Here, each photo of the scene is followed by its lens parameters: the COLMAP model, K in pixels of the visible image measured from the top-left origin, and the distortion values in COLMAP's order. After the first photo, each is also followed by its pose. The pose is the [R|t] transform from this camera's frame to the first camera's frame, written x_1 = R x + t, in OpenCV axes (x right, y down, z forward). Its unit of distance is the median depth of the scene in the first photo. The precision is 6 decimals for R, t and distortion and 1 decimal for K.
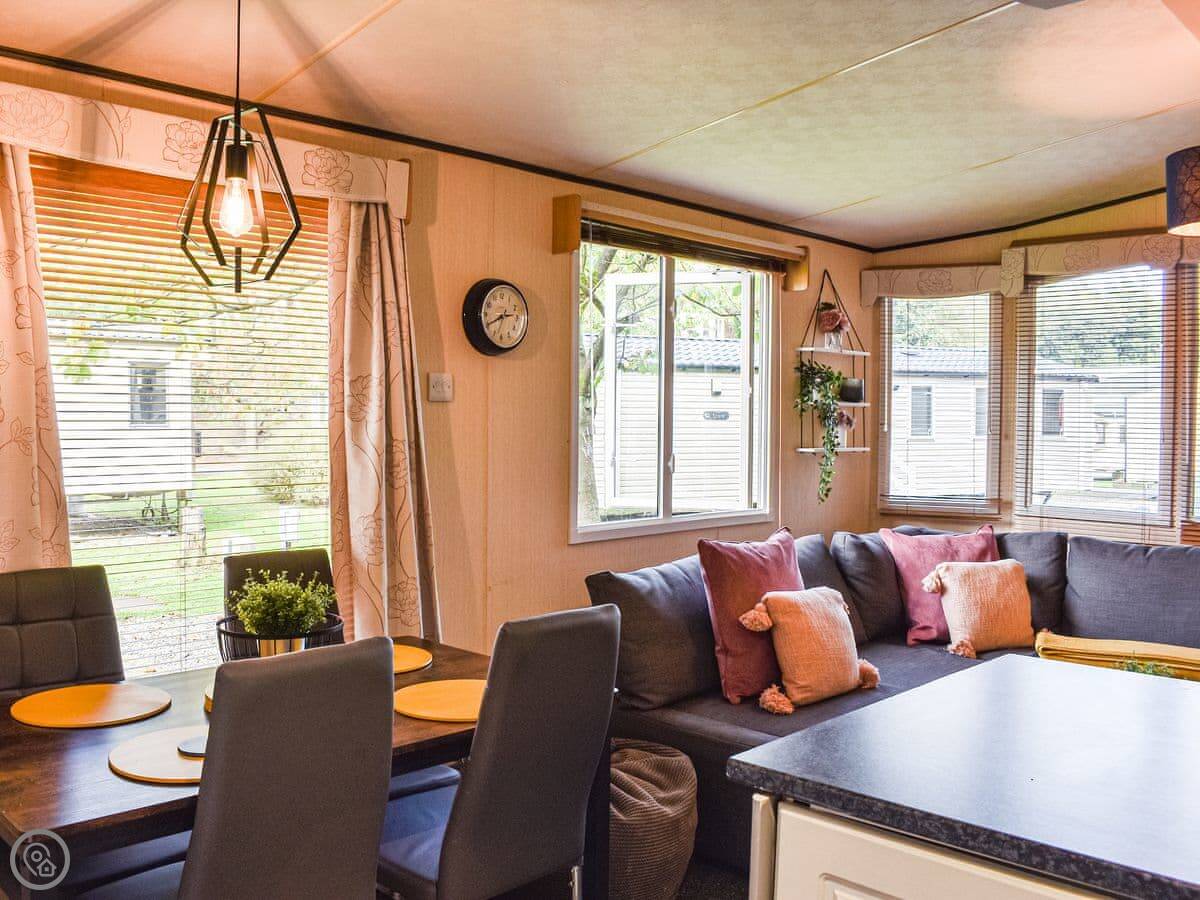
lens RADIAL K [[1092.5, 0, 531.7], [0, 1092.5, 448.6], [0, 0, 1]] dist [-0.101694, 0.022600]
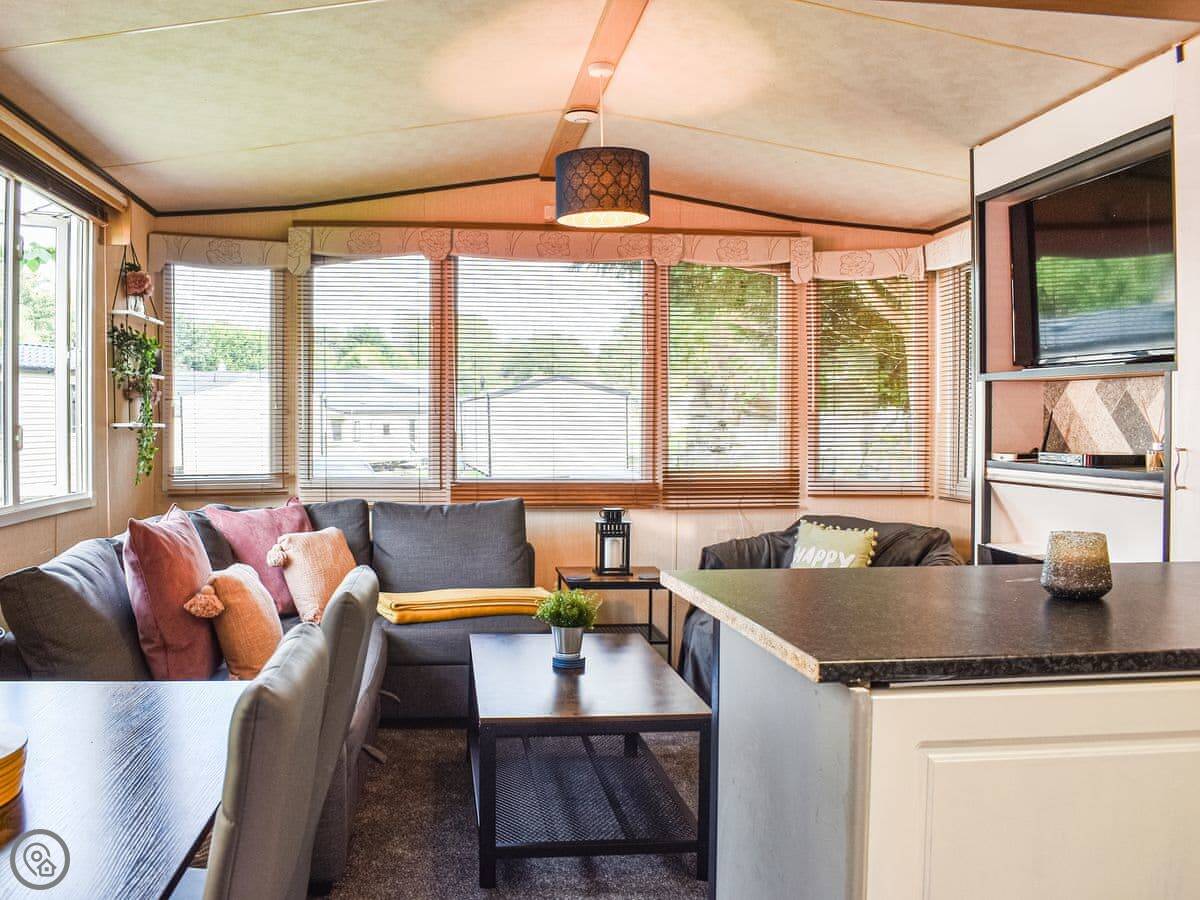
lens RADIAL K [[1092.5, 0, 531.7], [0, 1092.5, 448.6], [0, 0, 1]] dist [-0.101694, 0.022600]
pose [[0.621255, -0.023237, 0.783264, -0.241426], [0.029892, 0.999535, 0.005944, 0.026676], [-0.783038, 0.019720, 0.621661, 0.193048]]
